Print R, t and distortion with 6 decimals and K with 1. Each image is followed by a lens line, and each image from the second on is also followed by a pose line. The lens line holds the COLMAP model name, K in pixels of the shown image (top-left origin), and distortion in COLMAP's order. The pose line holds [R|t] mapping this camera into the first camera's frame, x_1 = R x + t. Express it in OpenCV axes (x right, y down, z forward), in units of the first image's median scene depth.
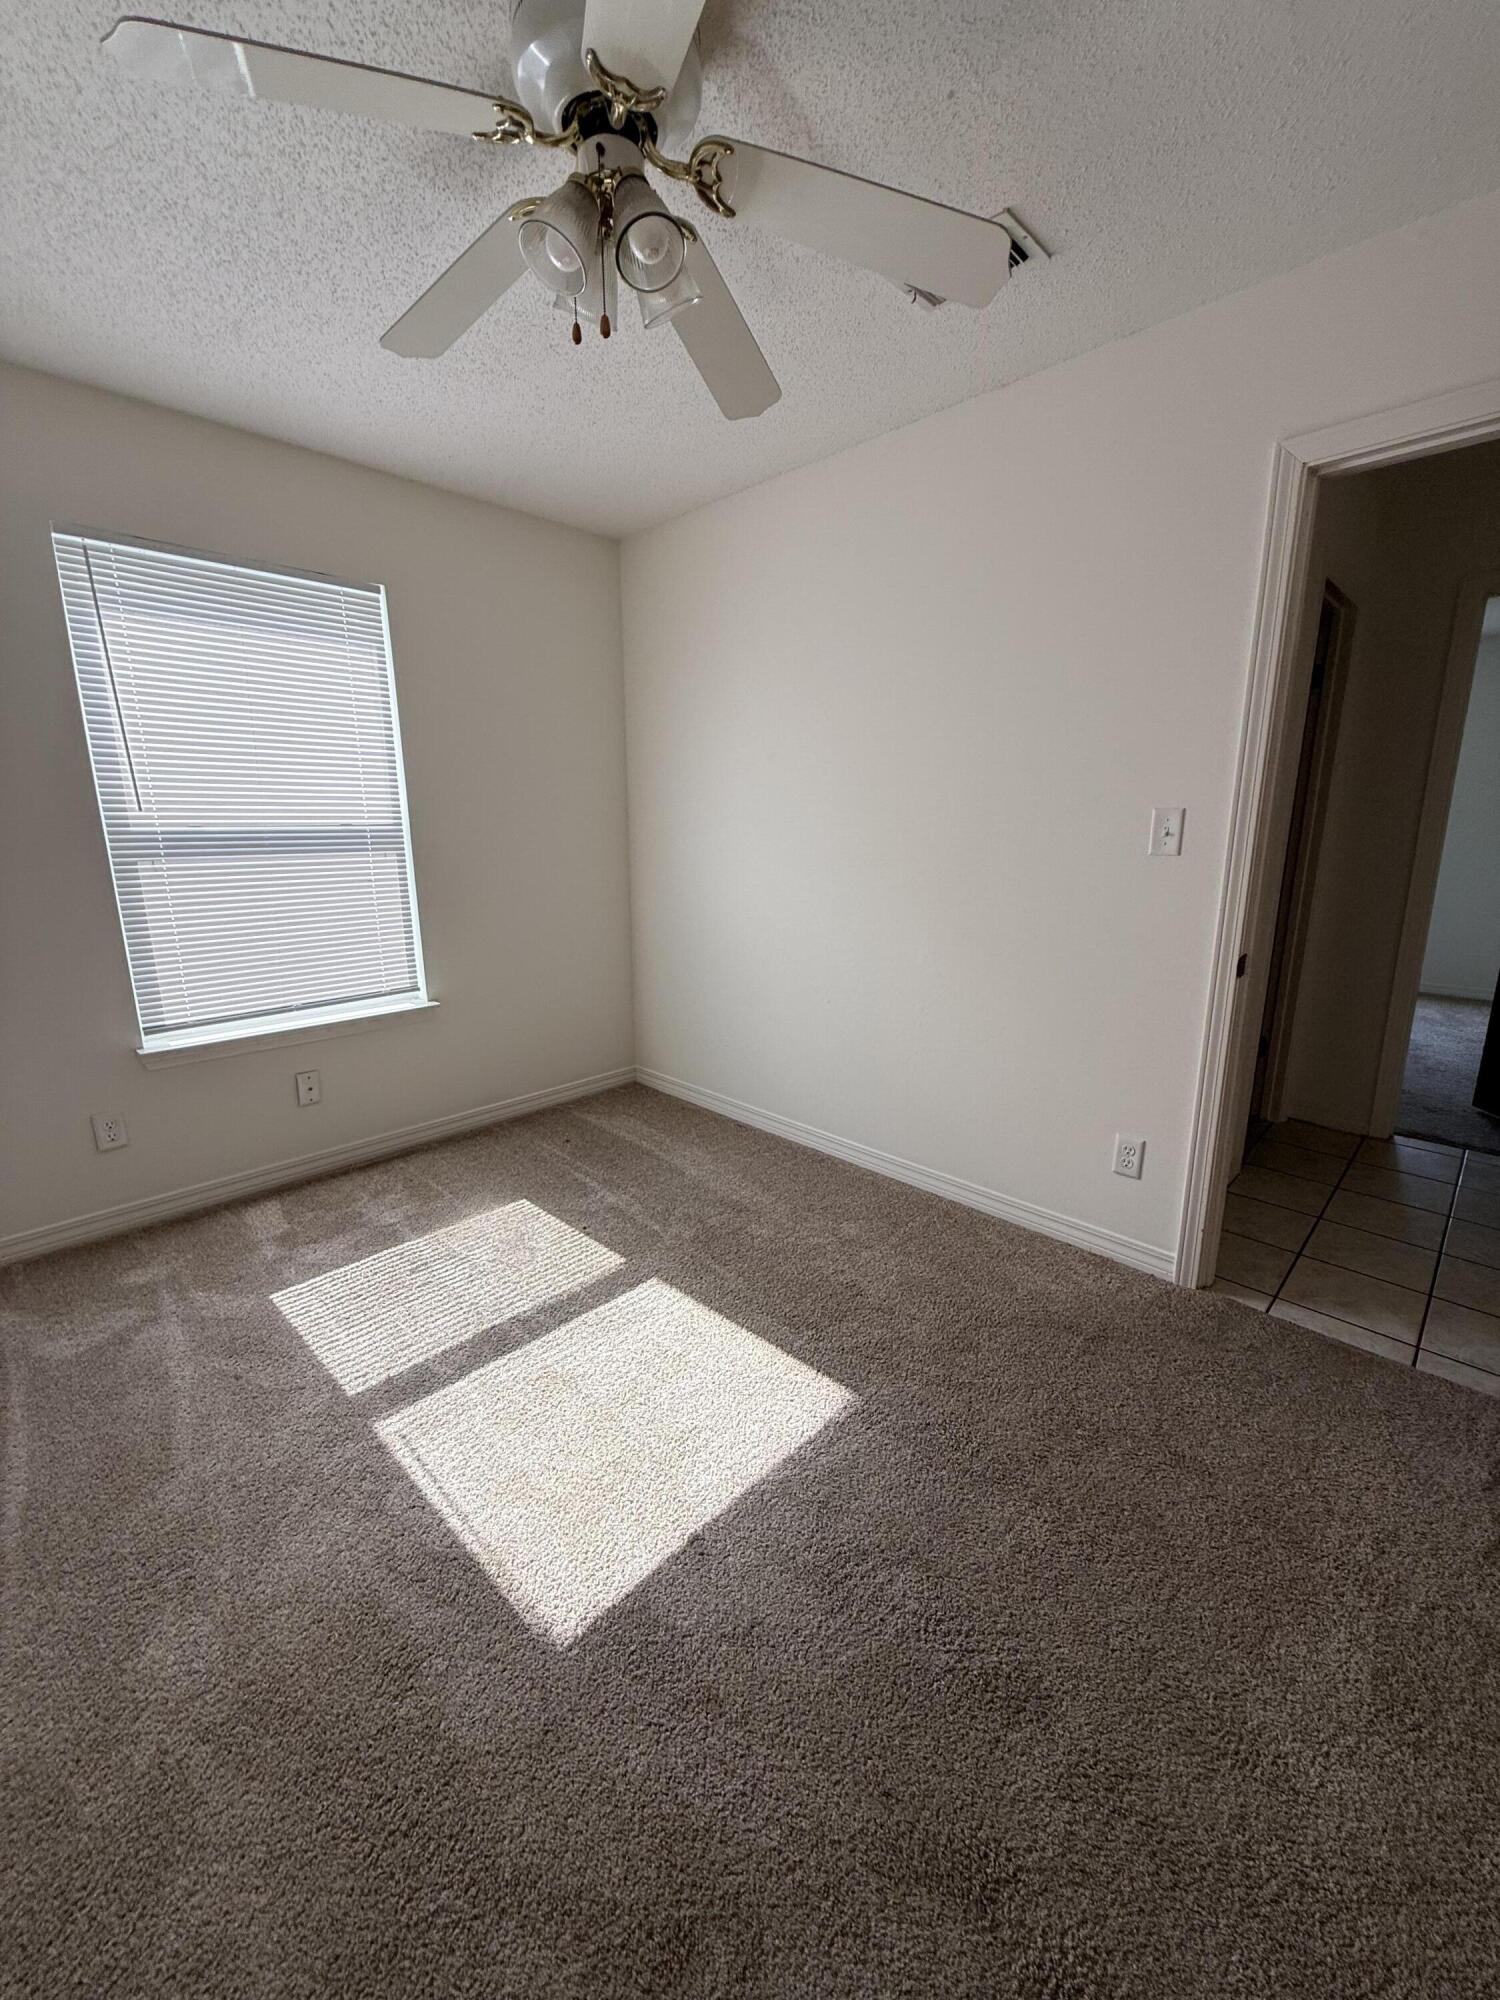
lens RADIAL K [[799.2, 0, 747.1], [0, 799.2, 993.4], [0, 0, 1]] dist [-0.001153, 0.000983]
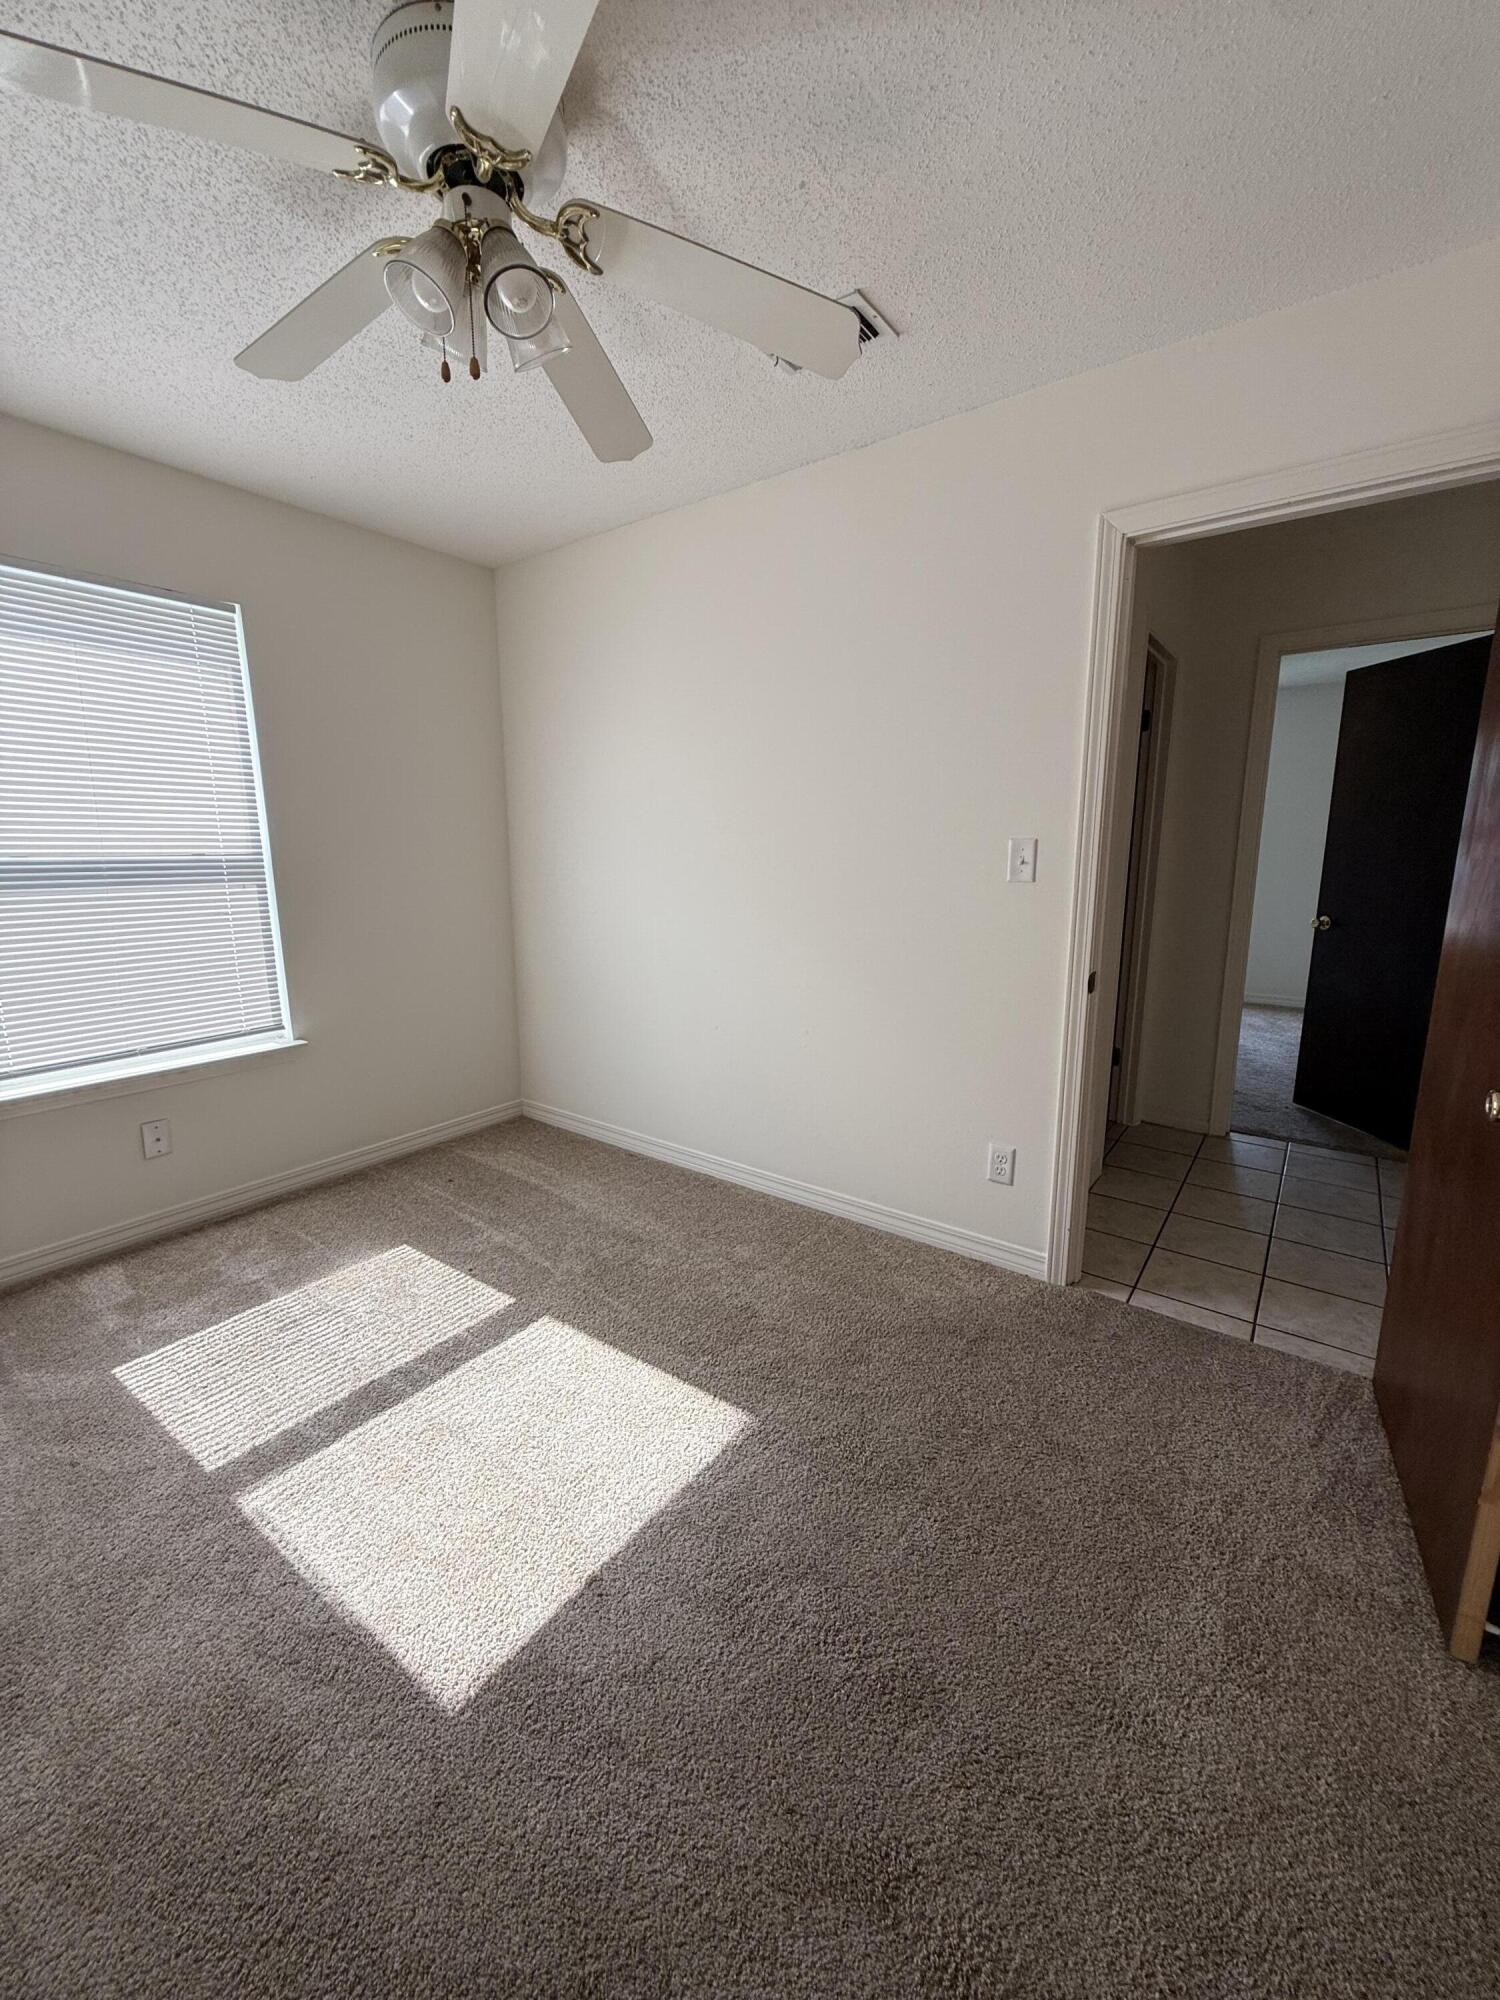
lens RADIAL K [[799.2, 0, 747.6], [0, 799.2, 992.3], [0, 0, 1]] dist [-0.001153, 0.000983]
pose [[0.990073, -0.024932, 0.138327, 0.004524], [0.029708, 0.999028, -0.032568, 0.000309], [-0.137380, 0.036354, 0.989851, -0.019459]]
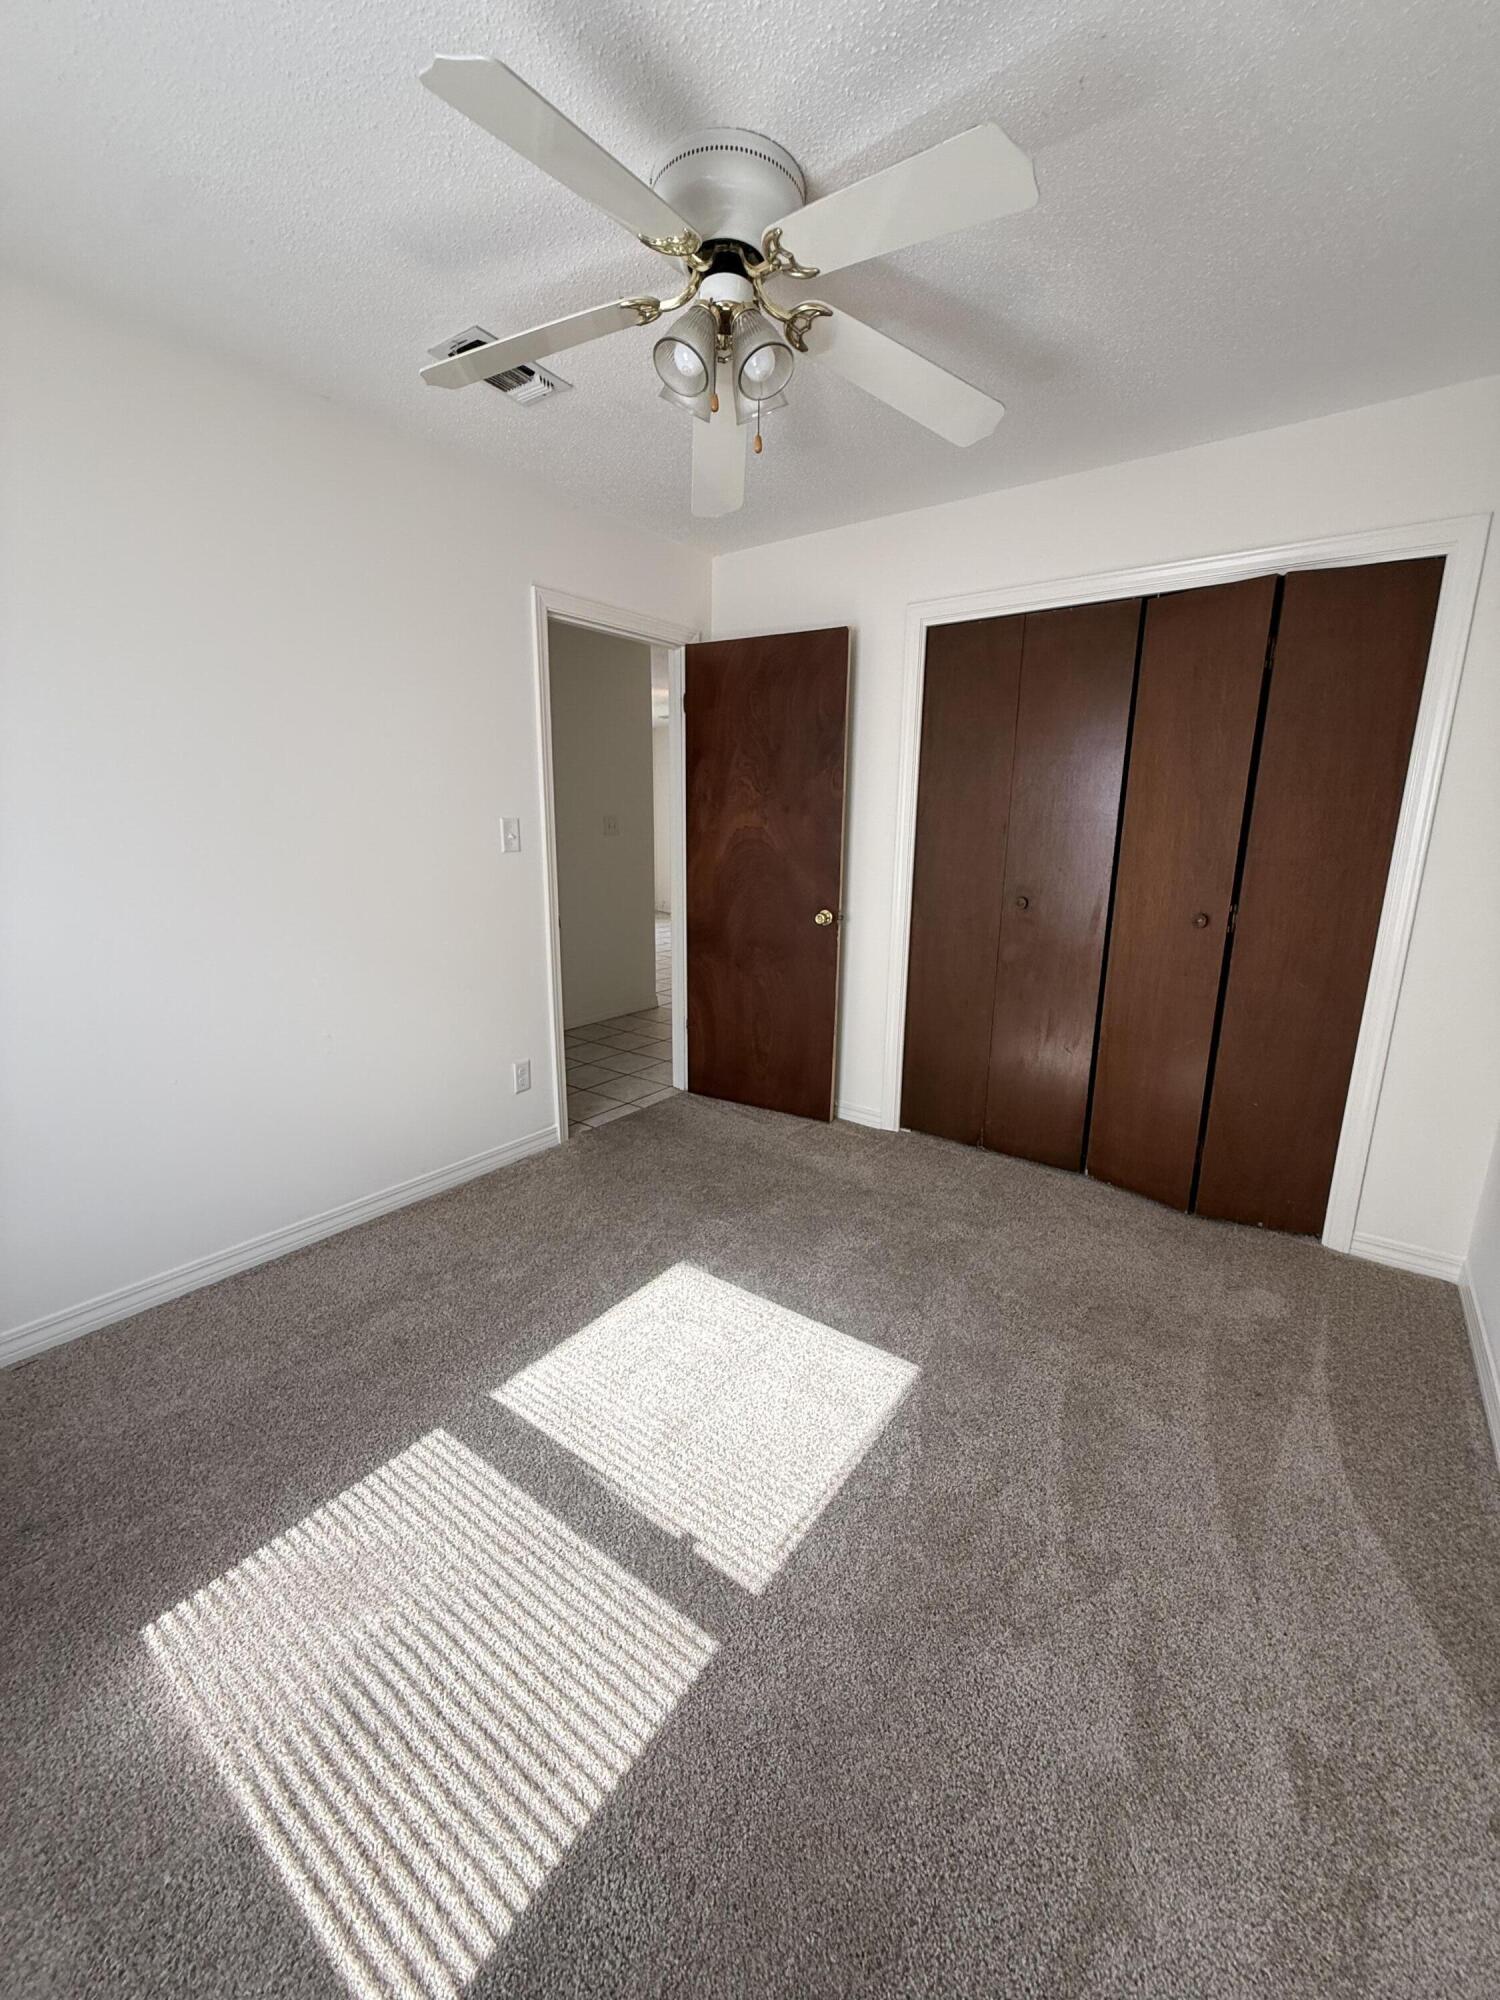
lens RADIAL K [[799.2, 0, 758.5], [0, 799.2, 991.7], [0, 0, 1]] dist [-0.001153, 0.000983]
pose [[-0.148208, -0.214513, 0.965411, -1.342804], [0.200828, 0.949324, 0.241769, -0.279555], [-0.968350, 0.229714, -0.097617, 1.126422]]
